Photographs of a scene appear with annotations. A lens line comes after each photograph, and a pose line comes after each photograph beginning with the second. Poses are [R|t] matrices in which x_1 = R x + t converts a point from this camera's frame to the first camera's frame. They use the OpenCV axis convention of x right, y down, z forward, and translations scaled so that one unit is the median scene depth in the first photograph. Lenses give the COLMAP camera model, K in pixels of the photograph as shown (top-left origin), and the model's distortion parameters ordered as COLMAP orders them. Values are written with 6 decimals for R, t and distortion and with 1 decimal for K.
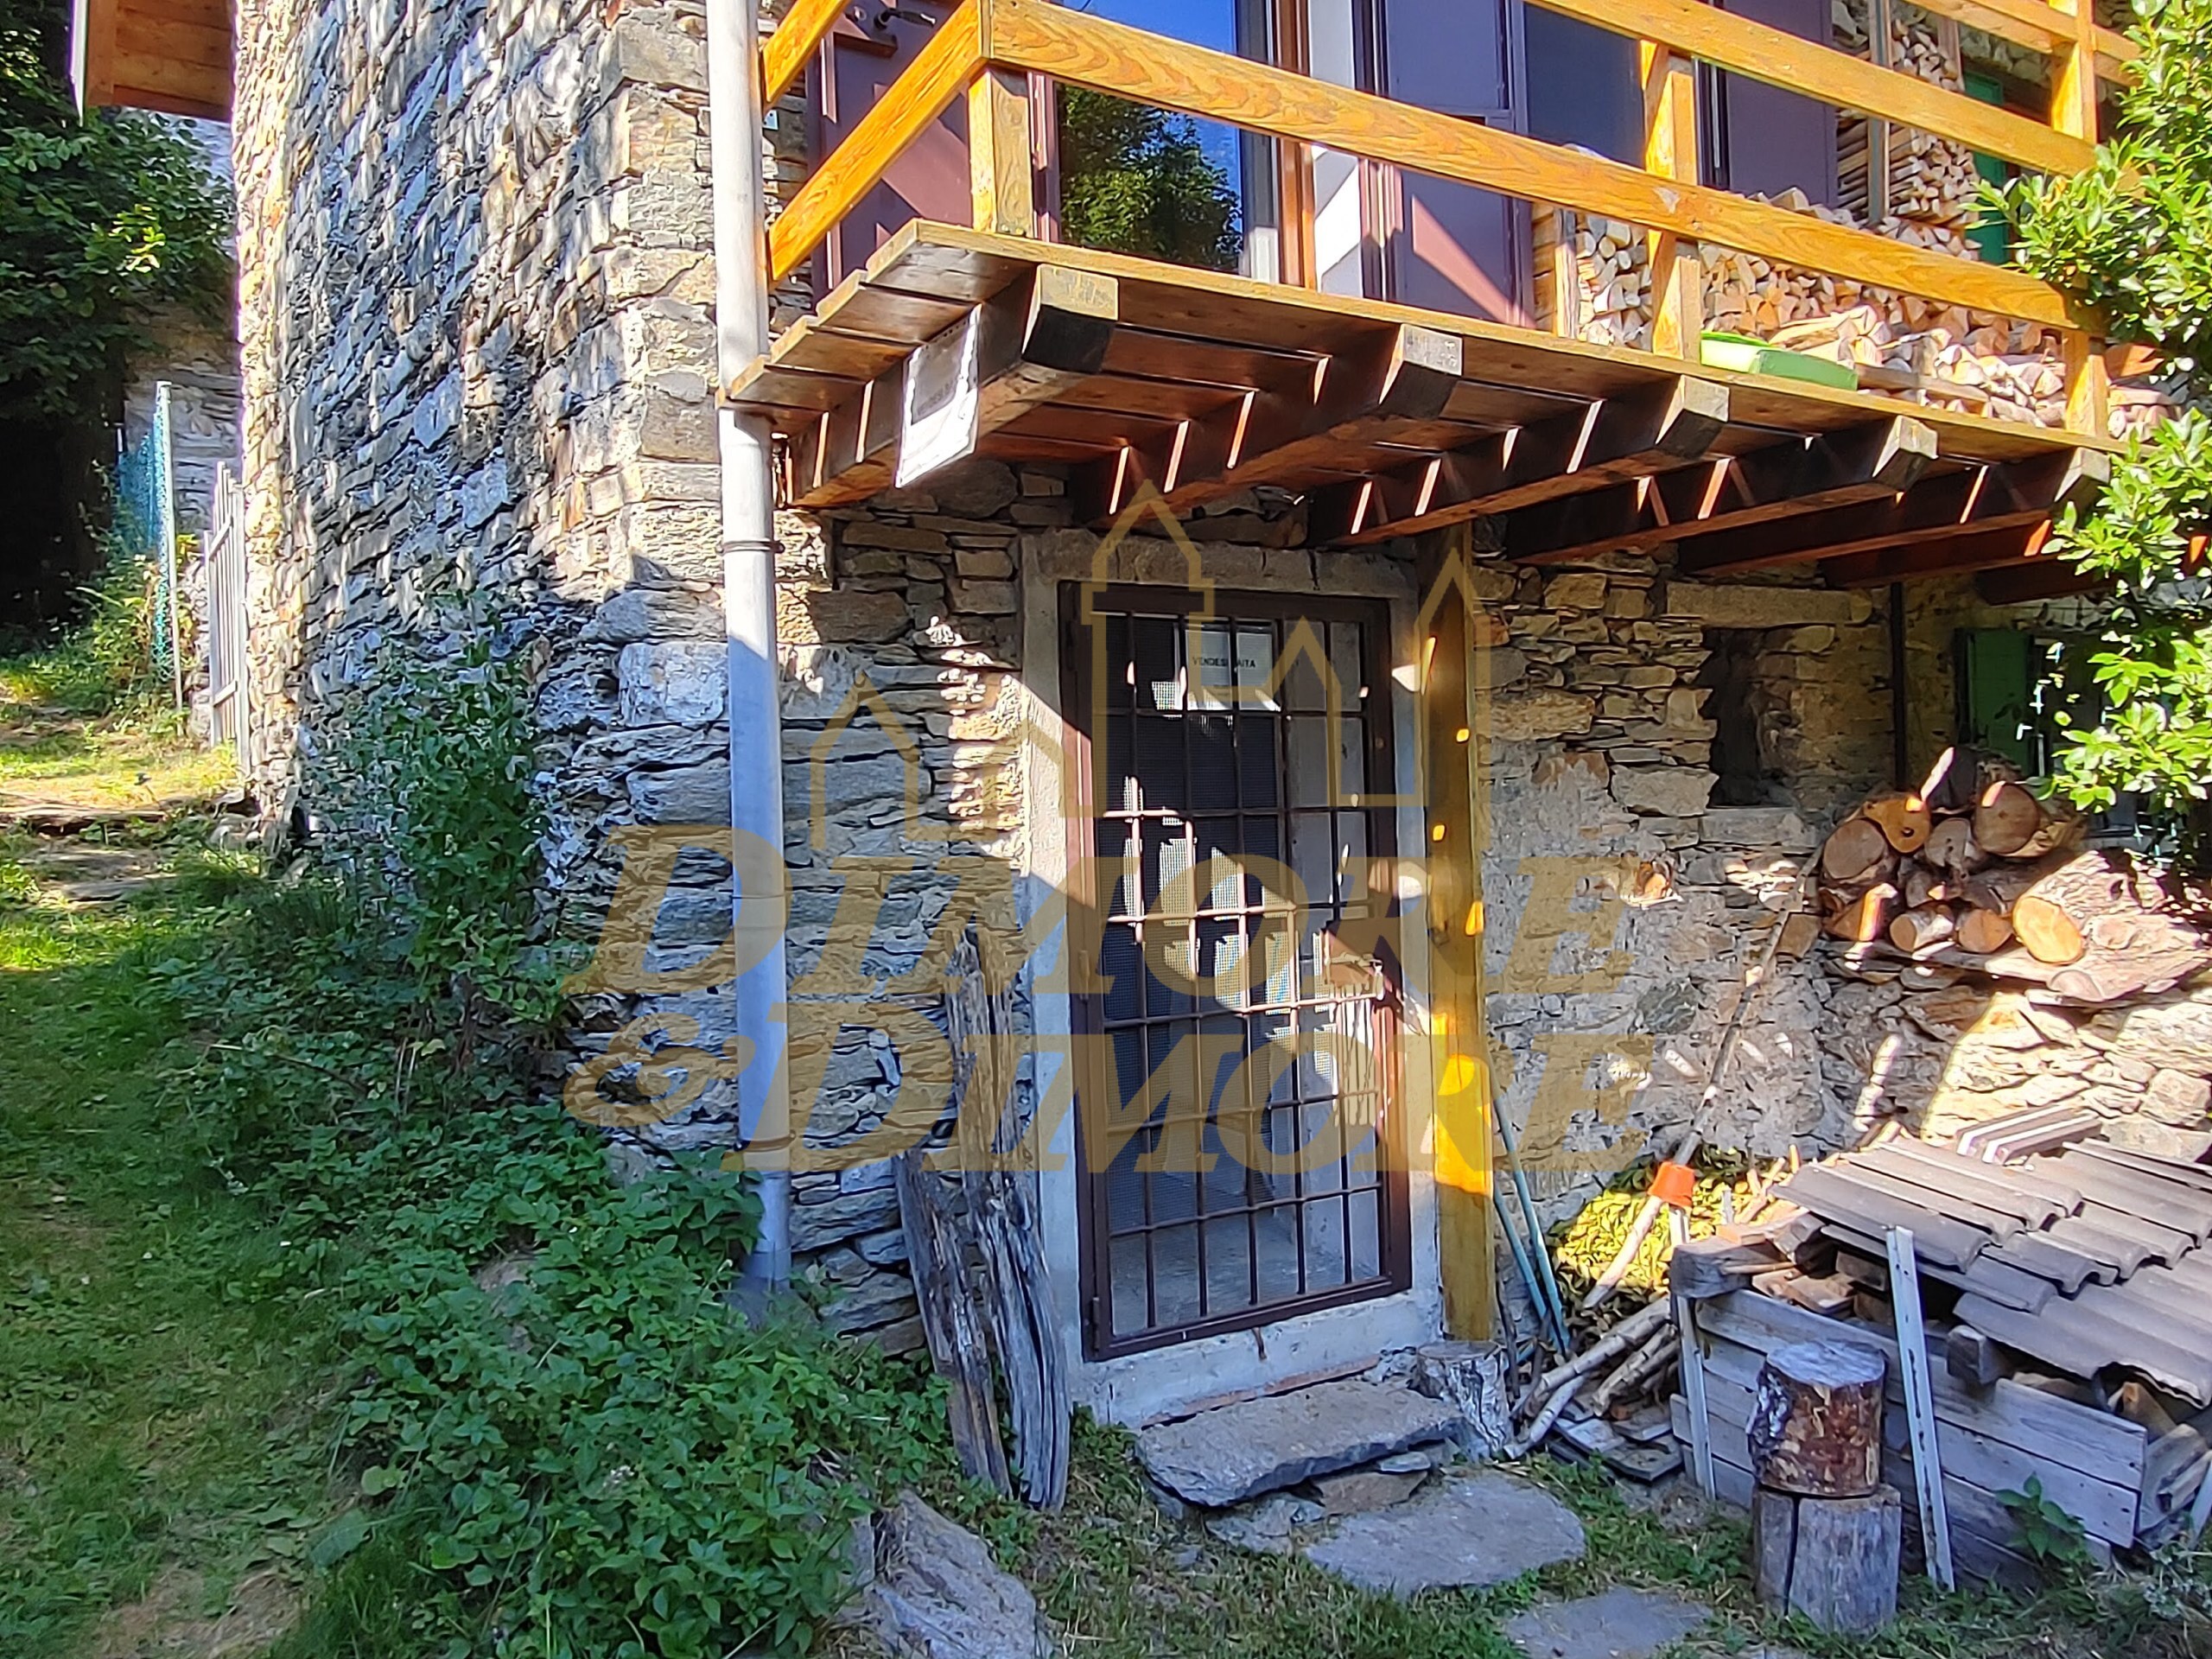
lens RADIAL K [[1560.2, 0, 1103.2], [0, 1560.2, 828.5], [0, 0, 1]] dist [0.013717, -0.004282]
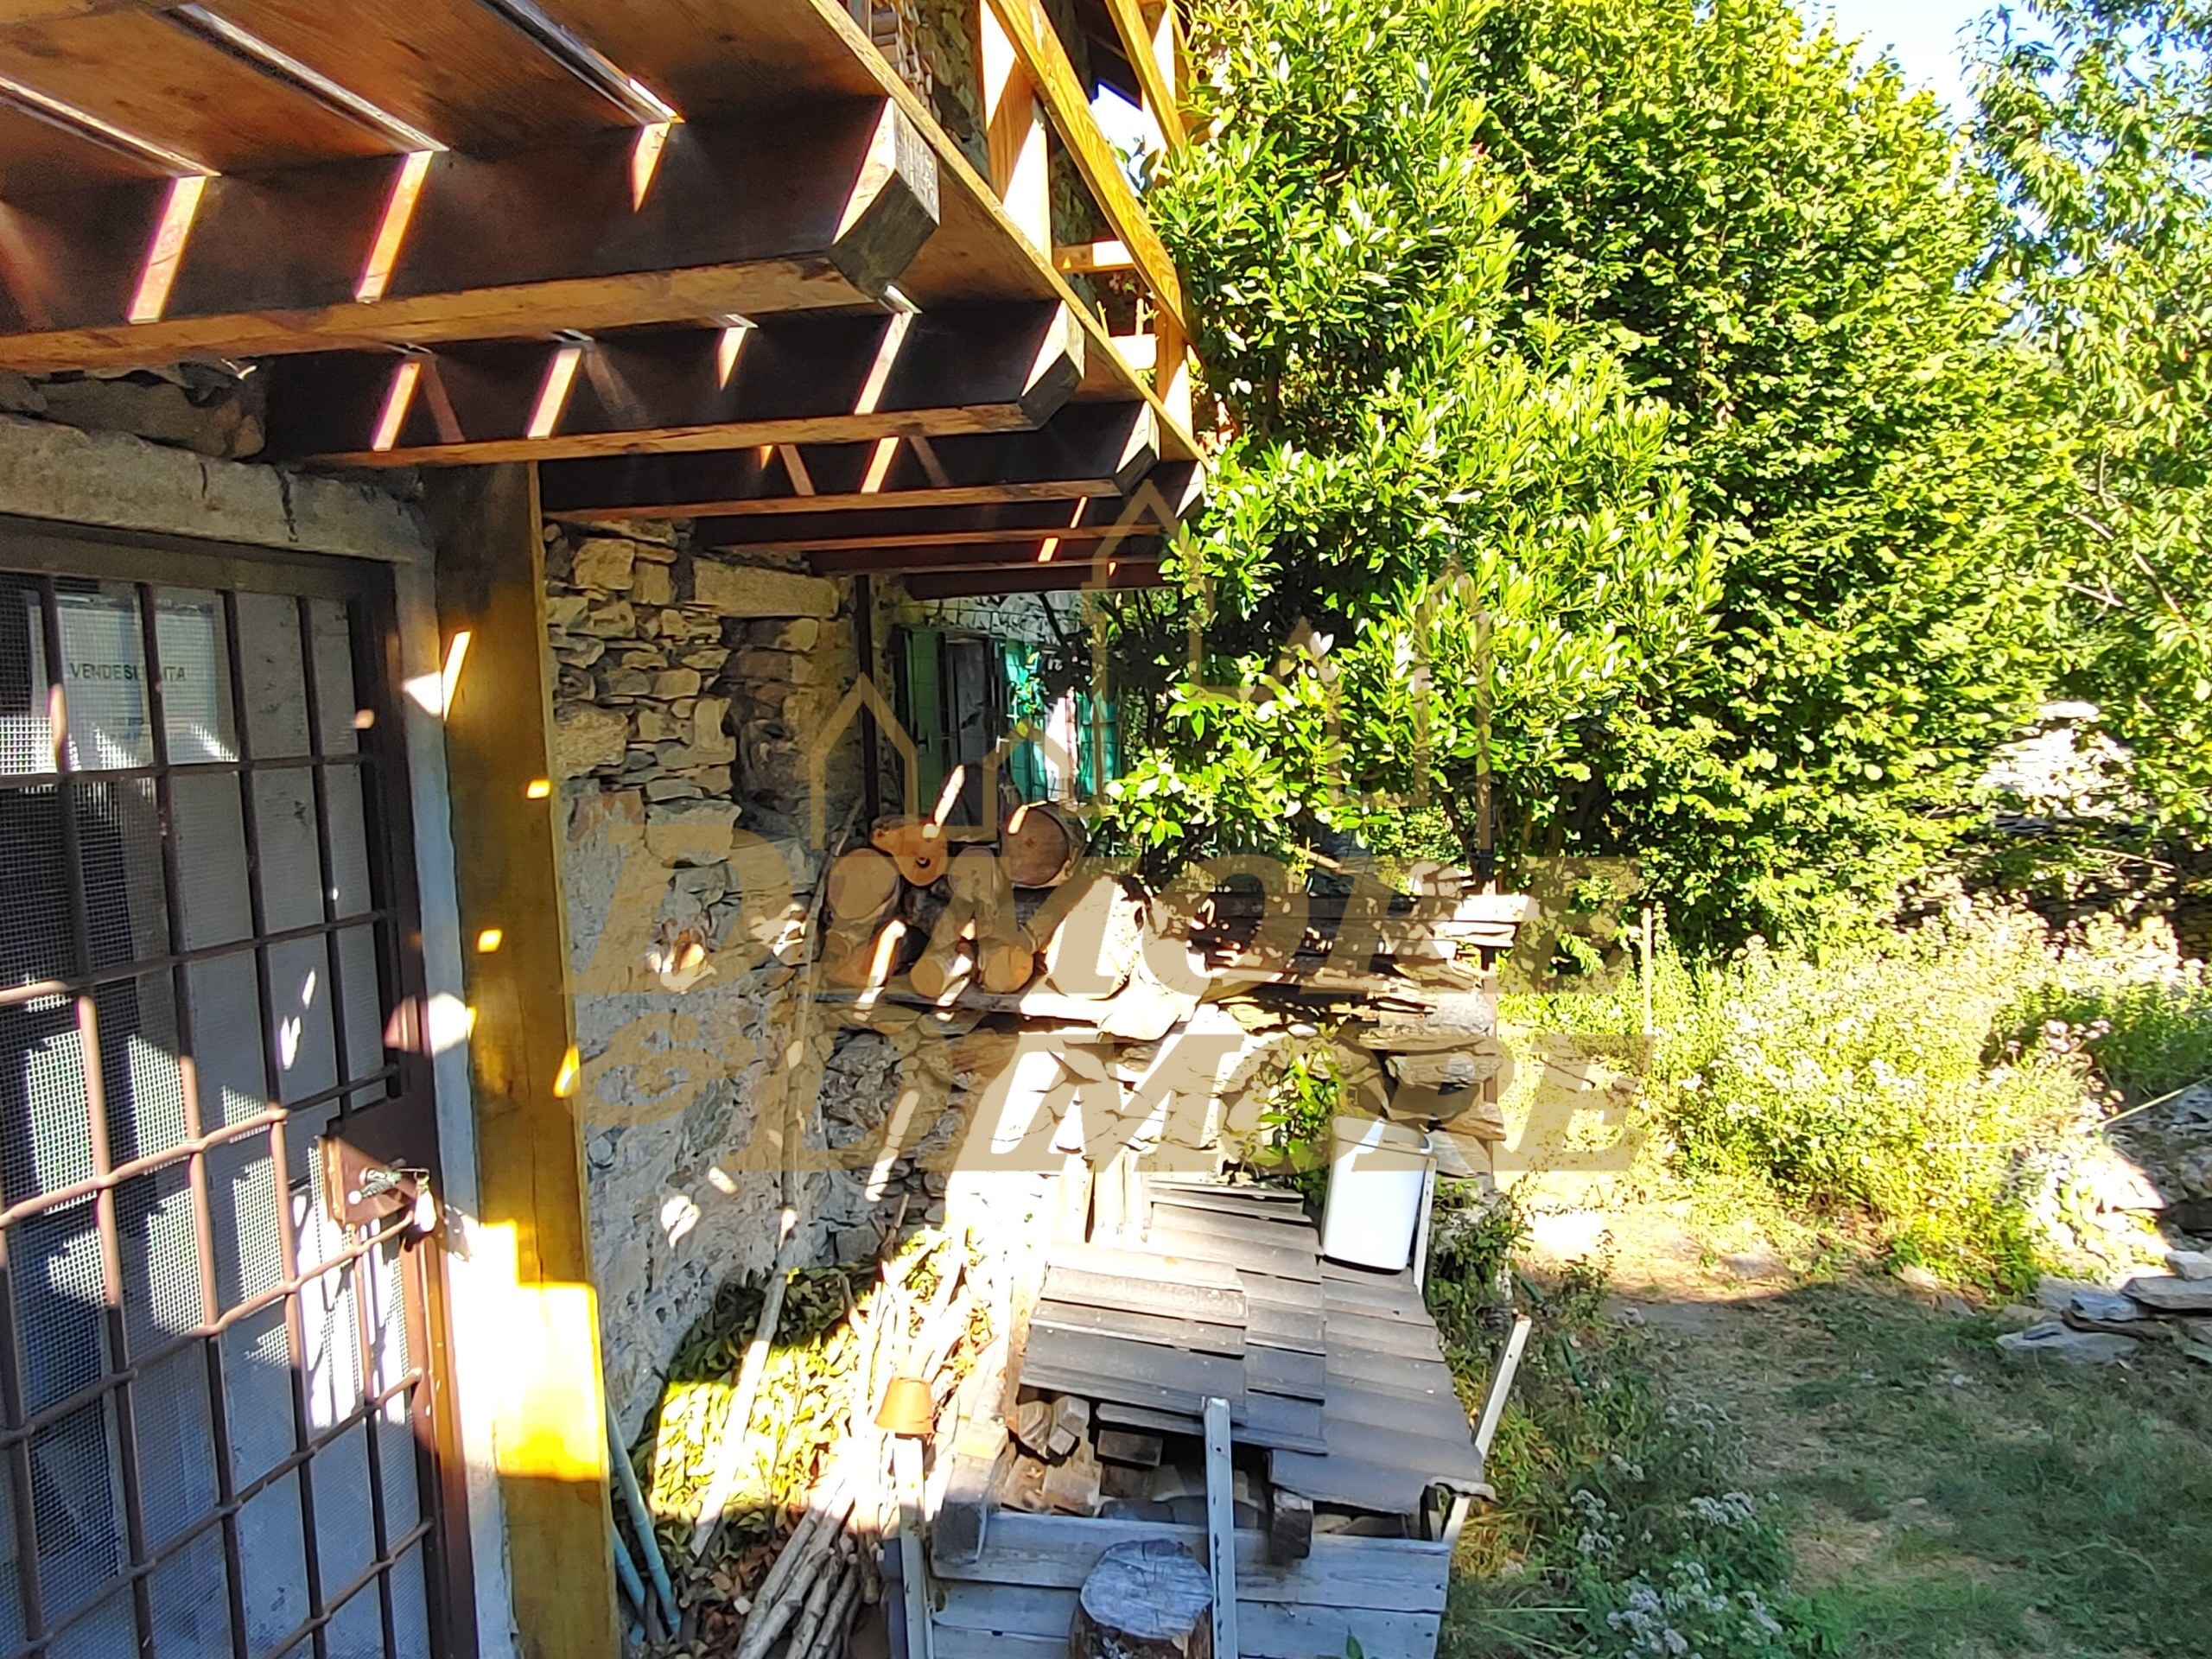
lens RADIAL K [[1560.2, 0, 1103.2], [0, 1560.2, 828.5], [0, 0, 1]] dist [0.013717, -0.004282]
pose [[0.625231, -0.062198, 0.777957, -0.105351], [0.024550, 0.997893, 0.060051, -0.066089], [-0.780053, -0.018446, 0.625441, 0.363459]]
